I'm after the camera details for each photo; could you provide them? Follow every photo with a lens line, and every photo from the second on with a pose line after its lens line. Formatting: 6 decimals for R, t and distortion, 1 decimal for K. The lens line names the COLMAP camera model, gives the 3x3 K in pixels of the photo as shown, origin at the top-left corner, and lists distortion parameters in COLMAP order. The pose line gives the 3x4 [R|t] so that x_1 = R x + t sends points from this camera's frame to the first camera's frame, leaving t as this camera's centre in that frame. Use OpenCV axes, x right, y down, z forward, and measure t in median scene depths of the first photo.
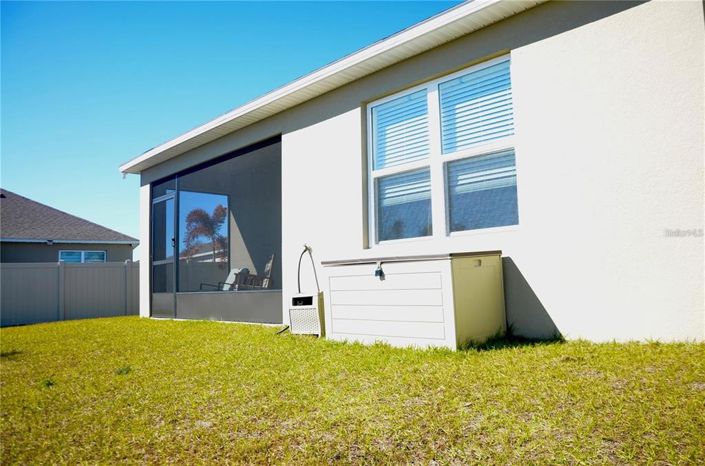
lens RADIAL K [[533.8, 0, 352.5], [0, 533.8, 233.0], [0, 0, 1]] dist [0.000250, -0.001359]
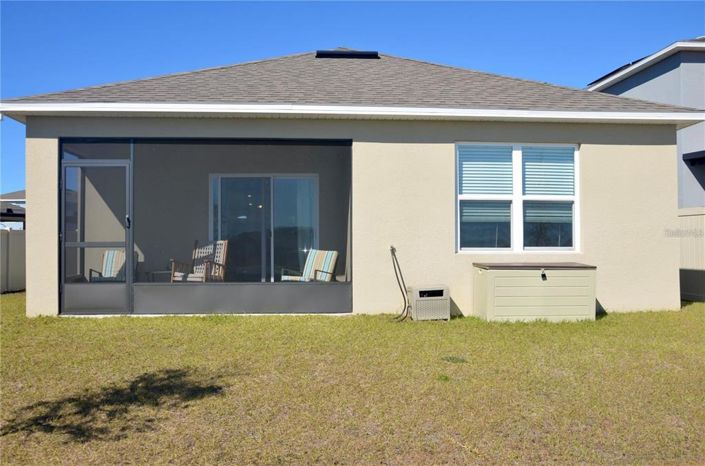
lens RADIAL K [[647.0, 0, 352.5], [0, 647.0, 233.0], [0, 0, 1]] dist [-0.010431, -0.001807]
pose [[0.649446, 0.047006, 0.758954, -1.479496], [-0.092781, 0.995529, 0.017735, -0.026814], [-0.754726, -0.081935, 0.650903, 0.164344]]
